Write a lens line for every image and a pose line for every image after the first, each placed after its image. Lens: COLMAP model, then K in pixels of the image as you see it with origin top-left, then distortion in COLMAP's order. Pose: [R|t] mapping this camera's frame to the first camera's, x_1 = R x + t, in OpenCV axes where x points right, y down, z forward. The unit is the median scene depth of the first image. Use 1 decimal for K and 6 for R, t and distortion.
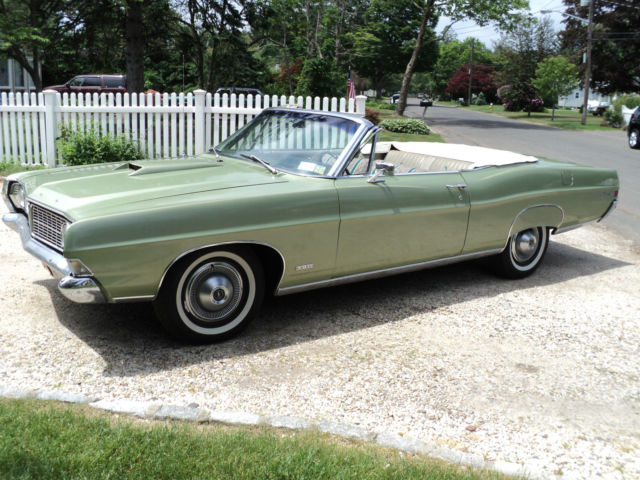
lens RADIAL K [[647.9, 0, 312.0], [0, 647.9, 225.9], [0, 0, 1]] dist [-0.199405, 0.211154]
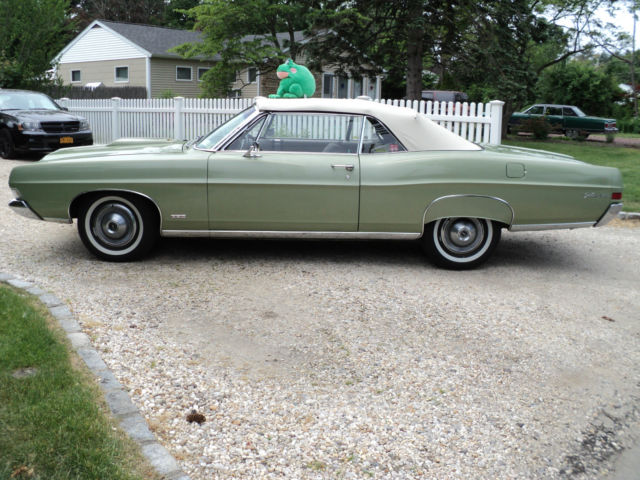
lens RADIAL K [[647.9, 0, 312.0], [0, 647.9, 225.9], [0, 0, 1]] dist [-0.199405, 0.211154]
pose [[0.825215, 0.090855, -0.557464, 0.726783], [-0.108263, 0.994121, 0.001758, 0.039384], [0.554346, 0.058902, 0.830199, 0.050595]]
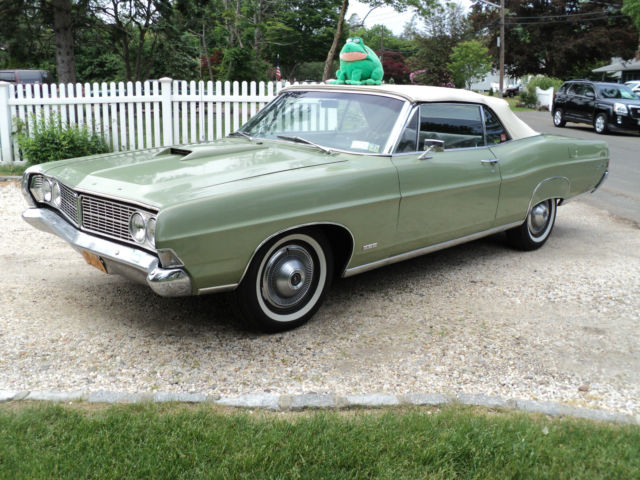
lens RADIAL K [[647.9, 0, 312.0], [0, 647.9, 225.9], [0, 0, 1]] dist [-0.199405, 0.211154]
pose [[0.989842, -0.051650, 0.132456, -0.174029], [0.049664, 0.998599, 0.018255, 0.007629], [-0.133213, -0.011491, 0.991021, 0.027884]]
